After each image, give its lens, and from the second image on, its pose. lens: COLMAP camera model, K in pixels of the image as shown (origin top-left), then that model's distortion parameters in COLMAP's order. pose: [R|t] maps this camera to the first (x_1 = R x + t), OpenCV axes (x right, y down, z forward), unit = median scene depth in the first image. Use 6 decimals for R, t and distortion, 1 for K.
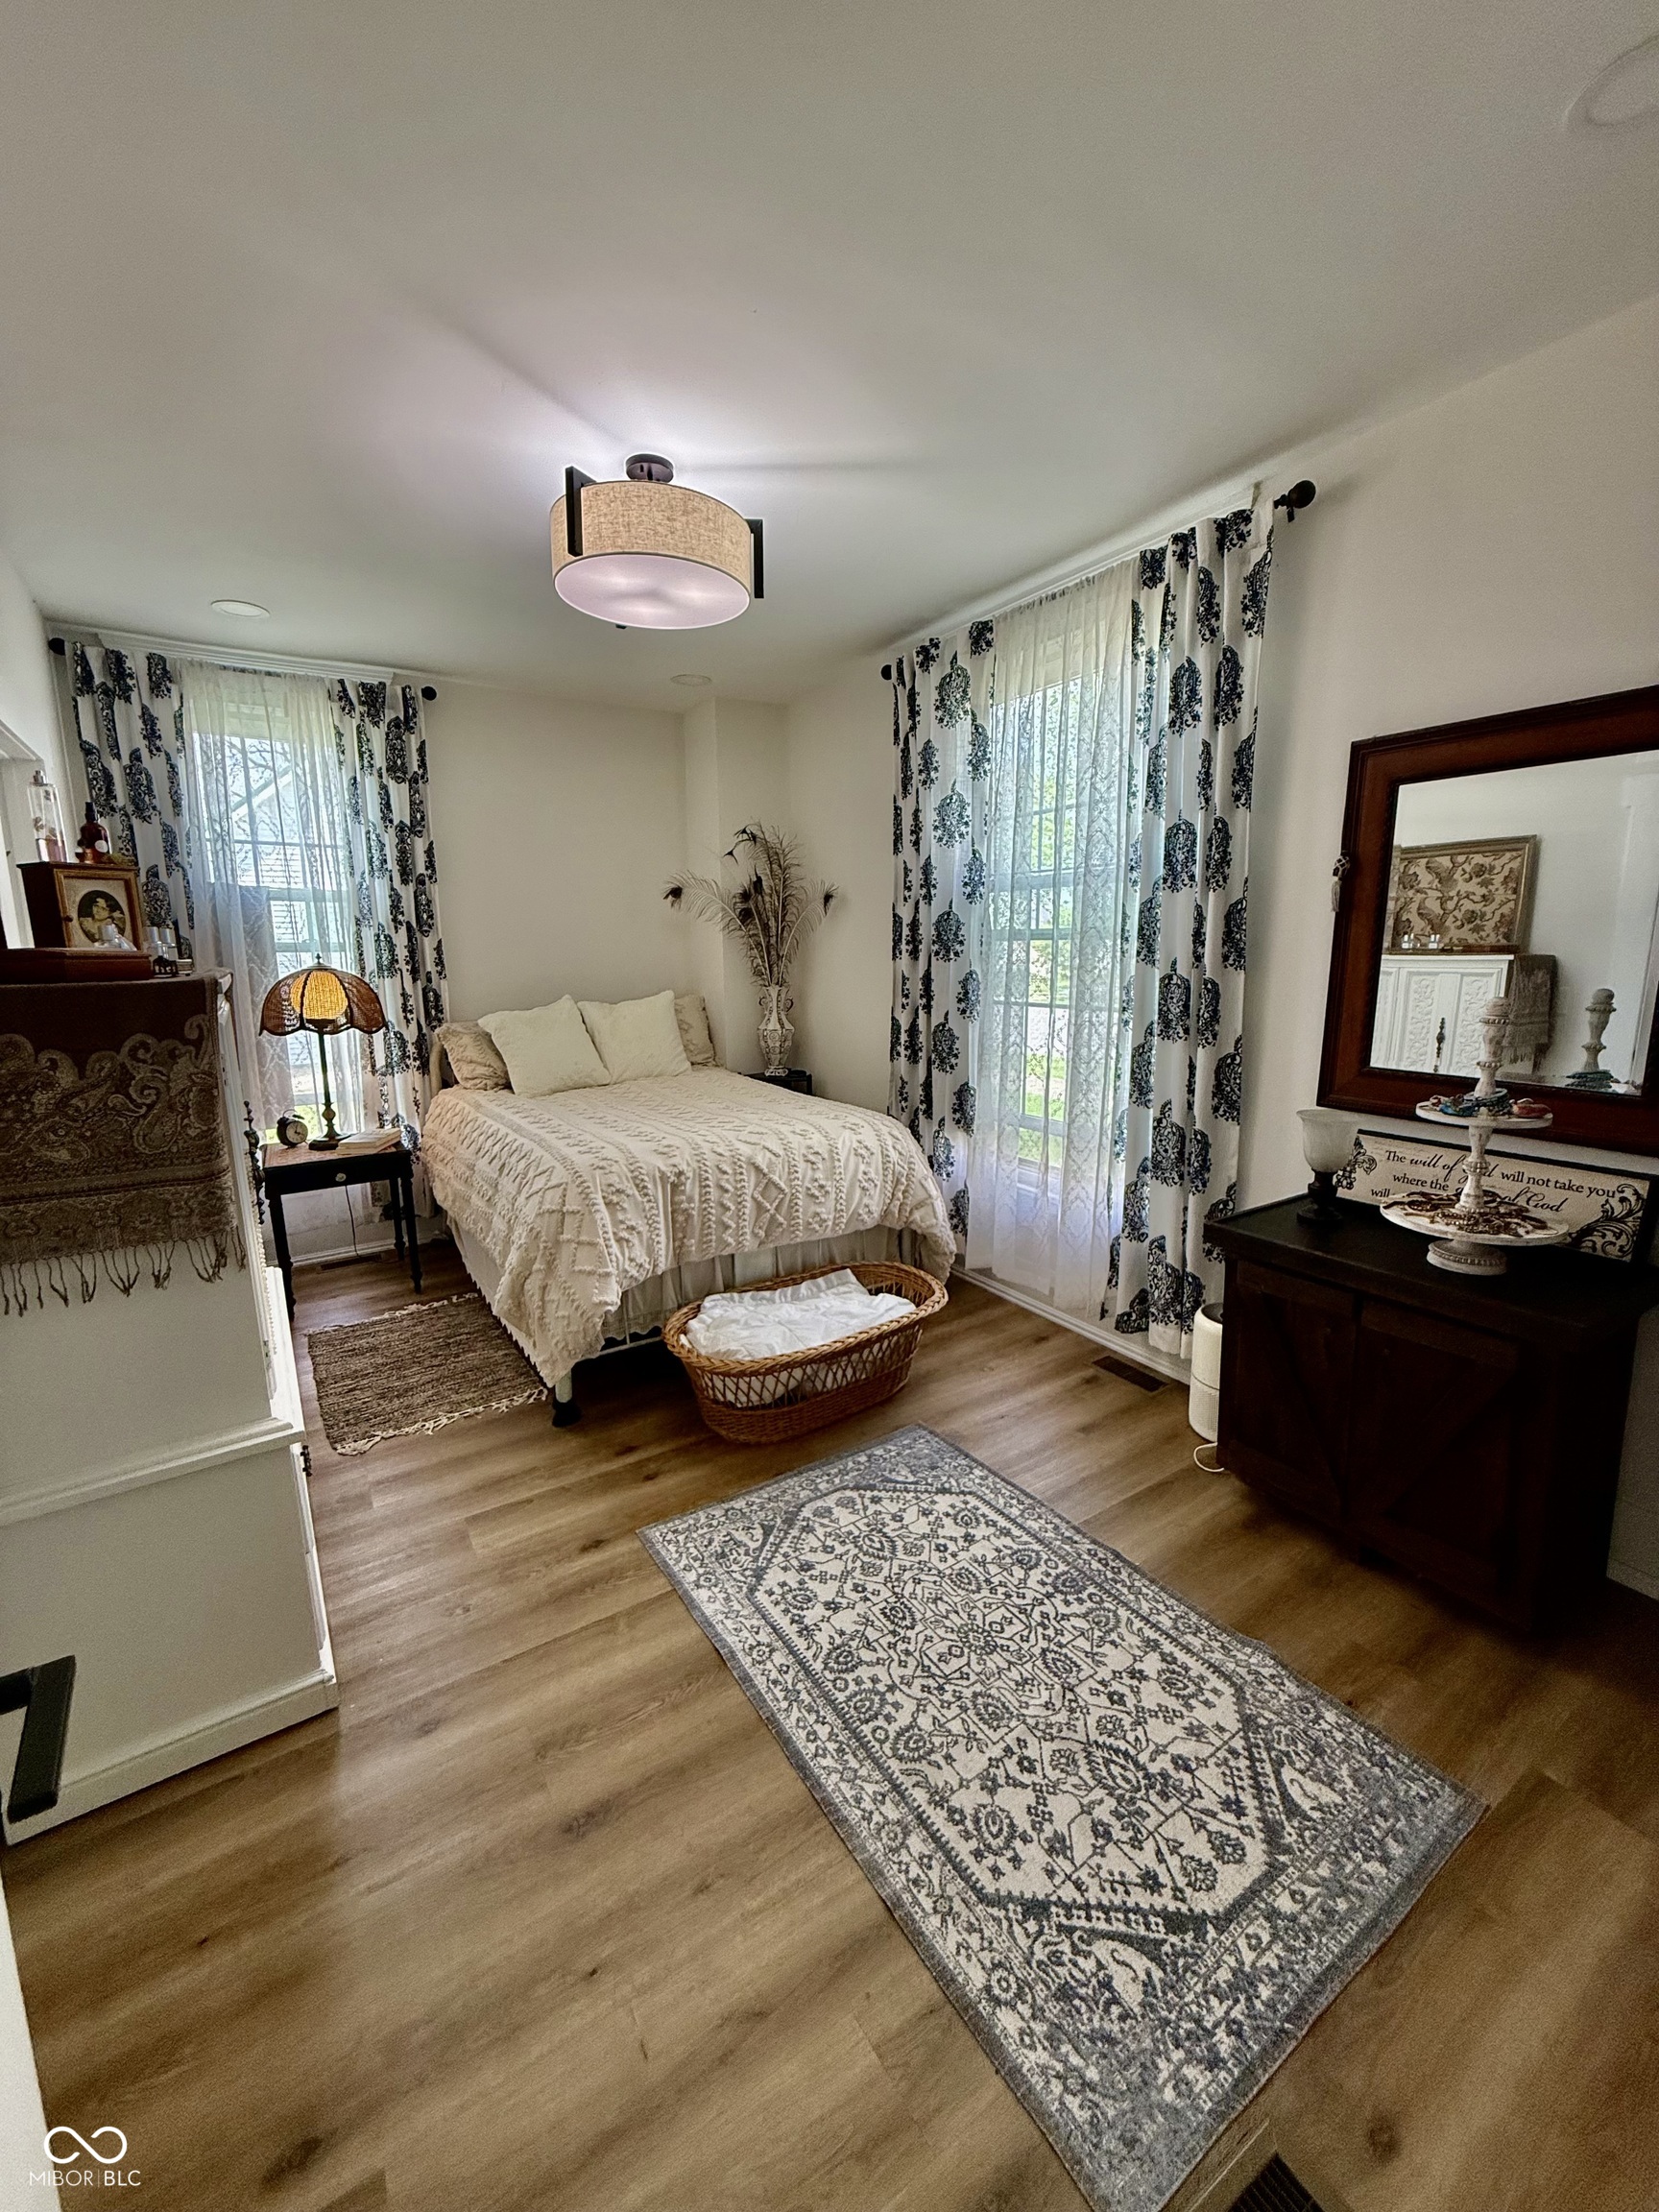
lens RADIAL K [[889.5, 0, 832.9], [0, 889.5, 1099.3], [0, 0, 1]] dist [-0.000199, -0.000077]
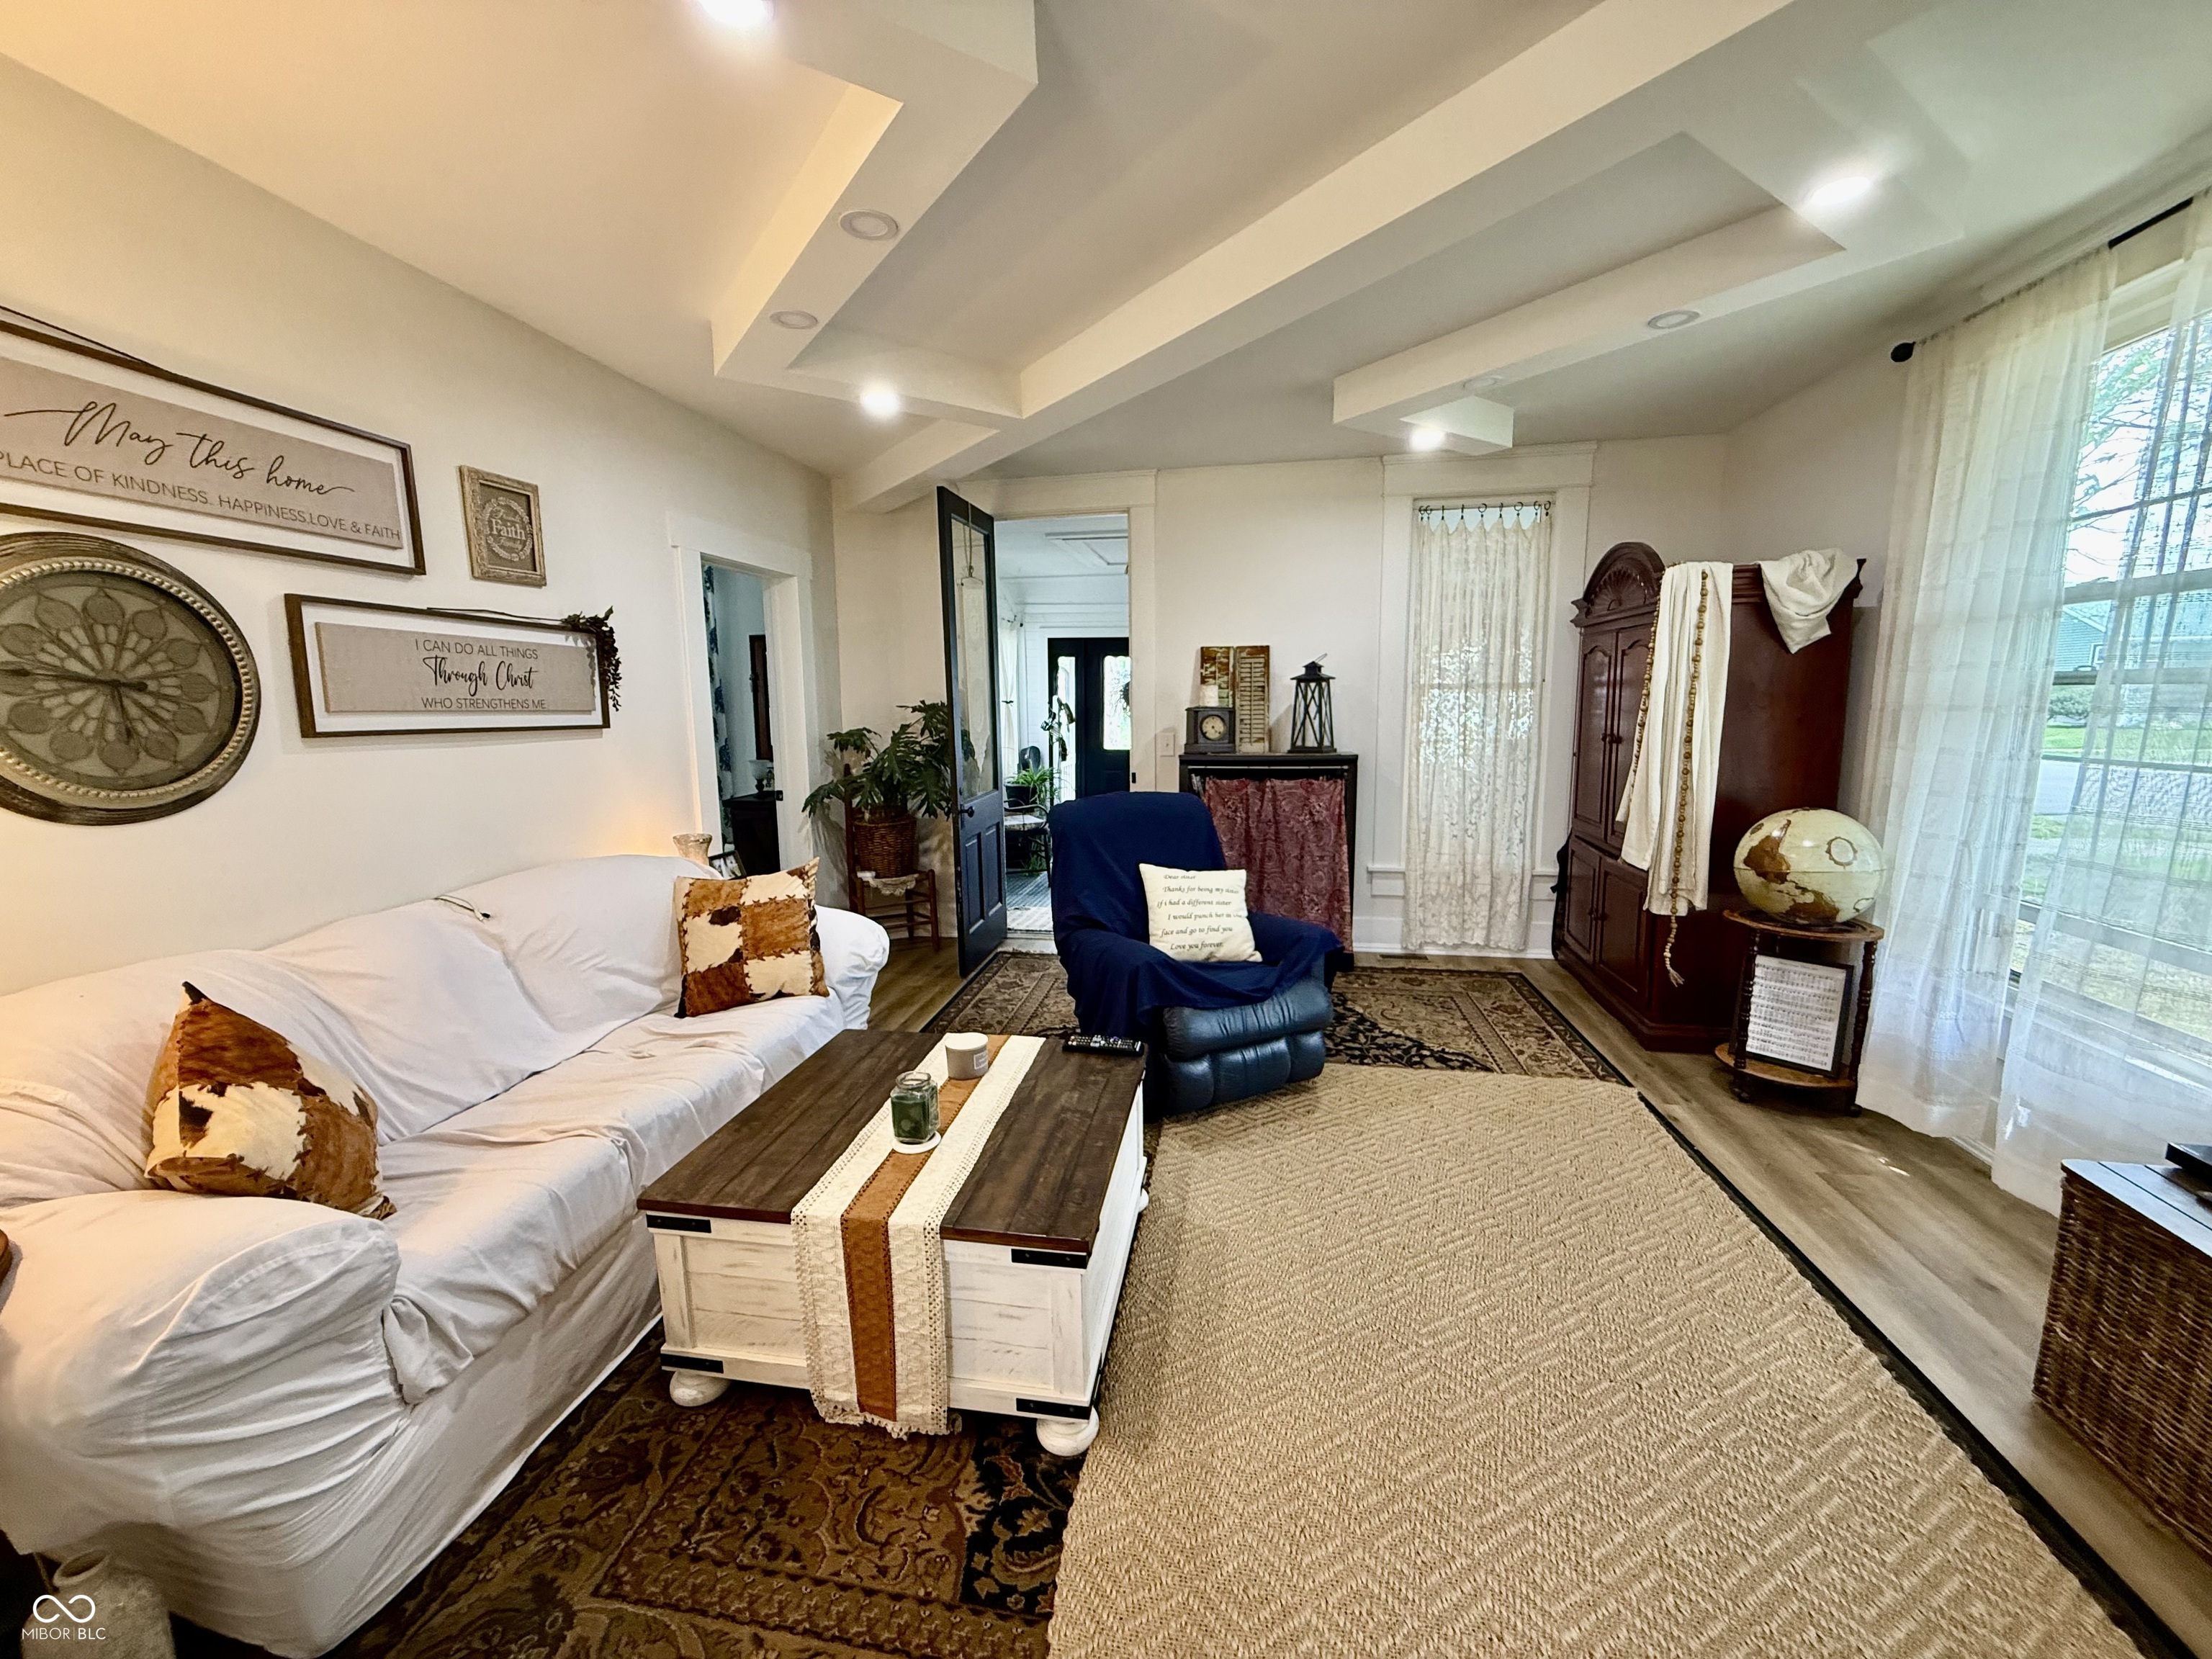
lens RADIAL K [[878.4, 0, 1098.7], [0, 878.4, 829.2], [0, 0, 1]] dist [0.000479, 0.000624]
pose [[0.689204, -0.103553, 0.717130, -0.559114], [0.134246, 0.990848, 0.014059, 0.252294], [-0.712022, 0.086582, 0.696798, -1.300969]]
